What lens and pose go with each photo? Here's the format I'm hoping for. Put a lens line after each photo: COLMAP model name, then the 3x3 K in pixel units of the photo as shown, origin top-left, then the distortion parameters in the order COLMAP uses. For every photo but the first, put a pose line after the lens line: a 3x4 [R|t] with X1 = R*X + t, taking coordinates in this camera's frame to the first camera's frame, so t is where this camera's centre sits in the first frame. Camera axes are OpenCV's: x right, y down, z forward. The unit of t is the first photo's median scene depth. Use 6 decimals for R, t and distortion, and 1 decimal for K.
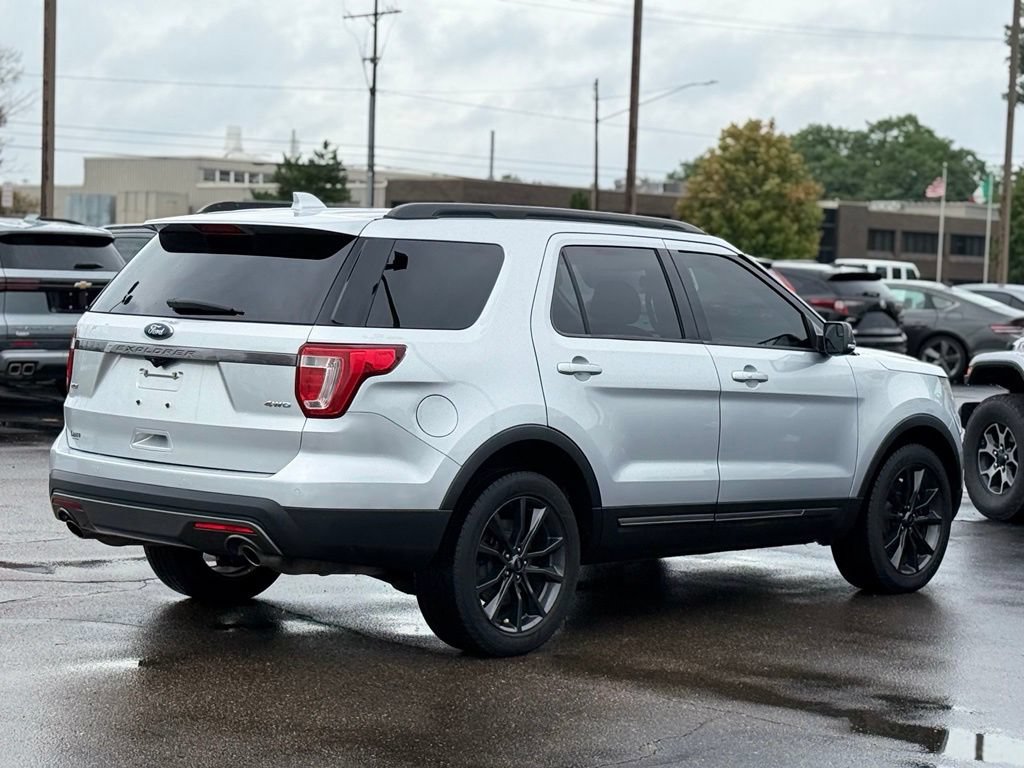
lens RADIAL K [[2324.0, 0, 495.9], [0, 2324.0, 385.9], [0, 0, 1]] dist [0.152251, 0.326463]
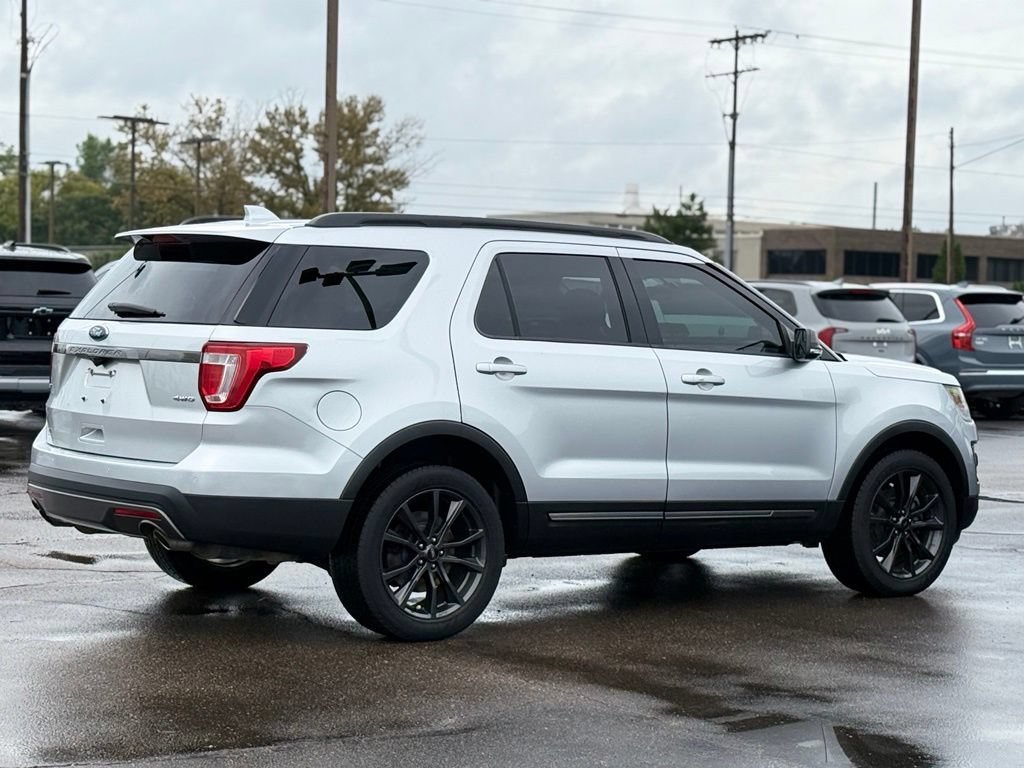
lens RADIAL K [[2192.3, 0, 510.7], [0, 2192.3, 374.1], [0, 0, 1]] dist [0.172121, 0.251043]
pose [[0.983228, -0.001456, -0.182374, 0.148382], [-0.003185, 0.999679, -0.025154, 0.013410], [0.182352, 0.025313, 0.982907, 0.019283]]
